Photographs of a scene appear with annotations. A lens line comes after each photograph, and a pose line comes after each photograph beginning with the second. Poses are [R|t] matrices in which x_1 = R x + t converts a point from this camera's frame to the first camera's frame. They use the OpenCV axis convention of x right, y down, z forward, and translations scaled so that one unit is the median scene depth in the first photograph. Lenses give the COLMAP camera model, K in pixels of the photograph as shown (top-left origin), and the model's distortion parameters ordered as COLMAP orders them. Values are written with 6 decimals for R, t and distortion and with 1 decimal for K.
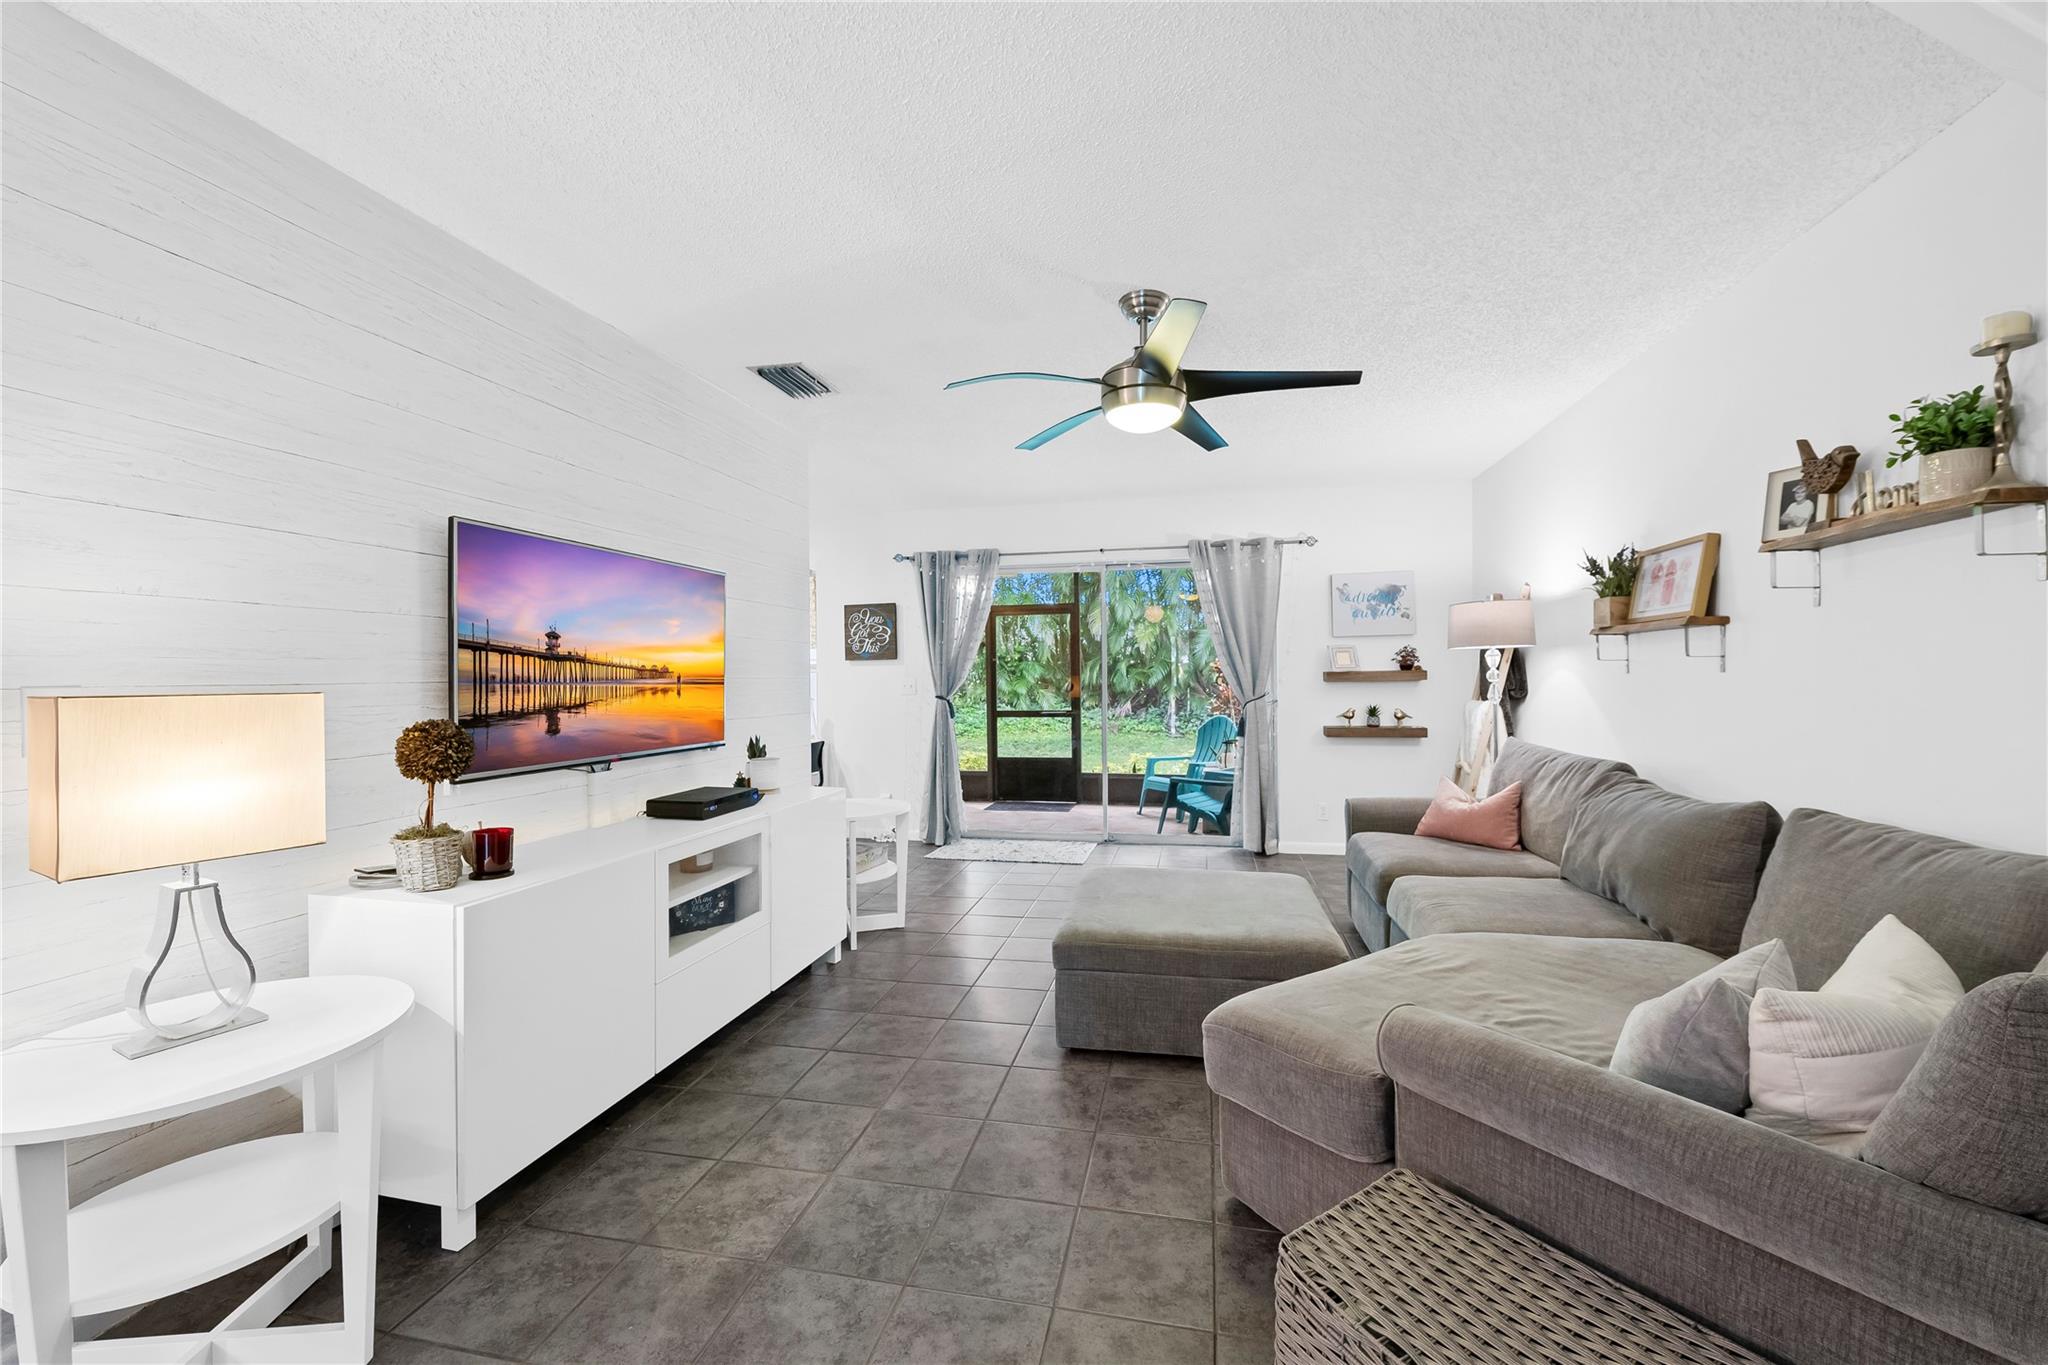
lens RADIAL K [[811.7, 0, 1024.0], [0, 811.7, 682.5], [0, 0, 1]] dist [0.000280, -0.005843]
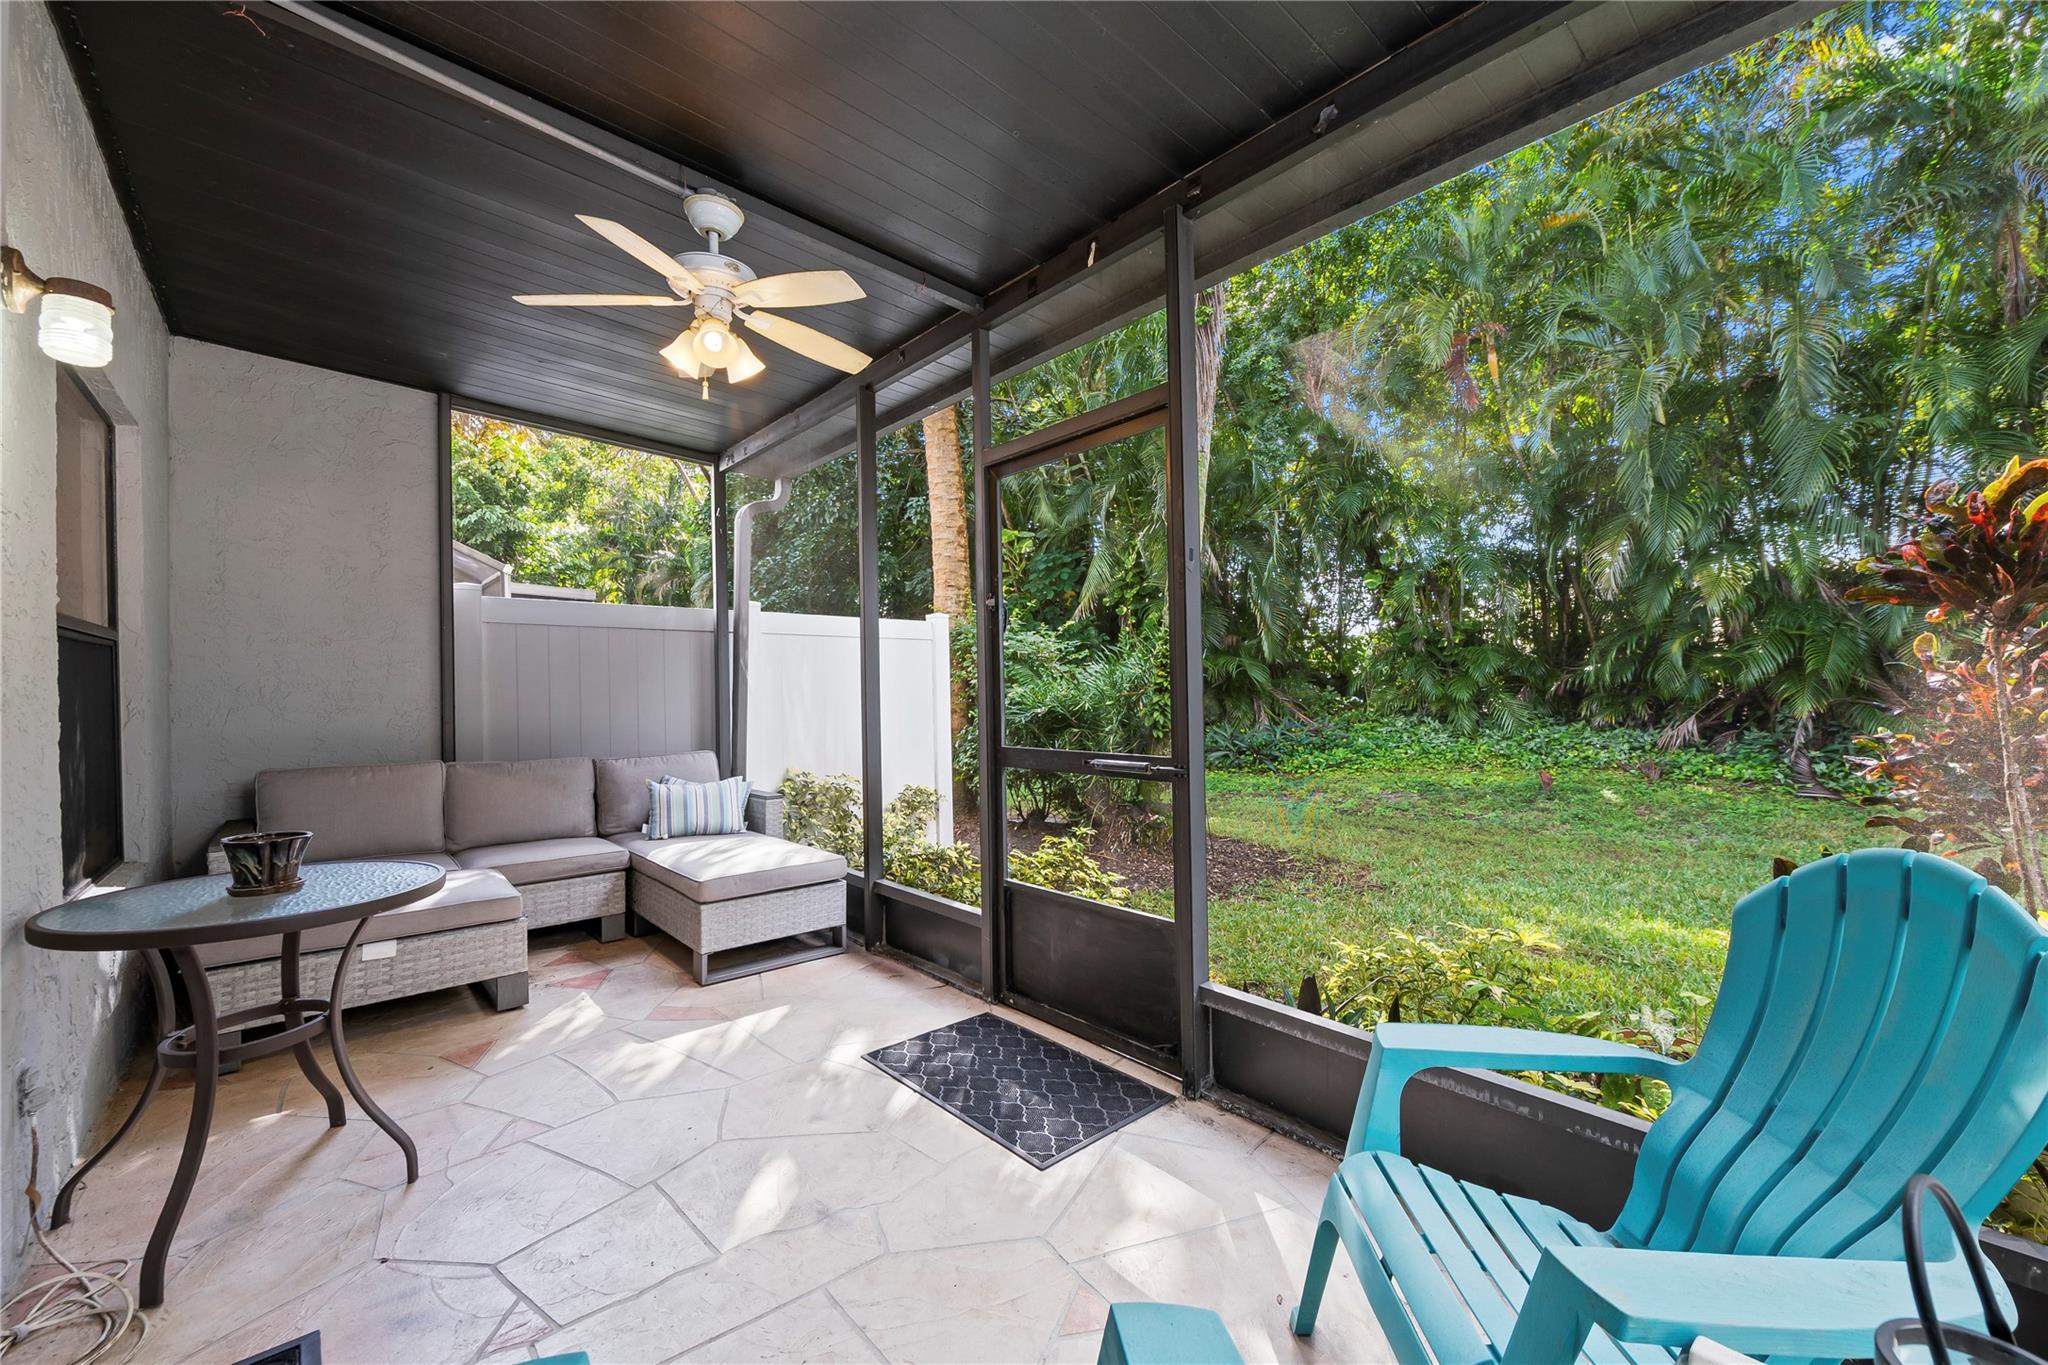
lens RADIAL K [[811.7, 0, 1024.0], [0, 811.7, 682.5], [0, 0, 1]] dist [0.000280, -0.005843]
pose [[0.819379, -0.004500, -0.573234, 0.276011], [-0.000884, 0.999958, -0.009114, 0.021545], [0.573251, 0.007975, 0.819341, 1.200044]]
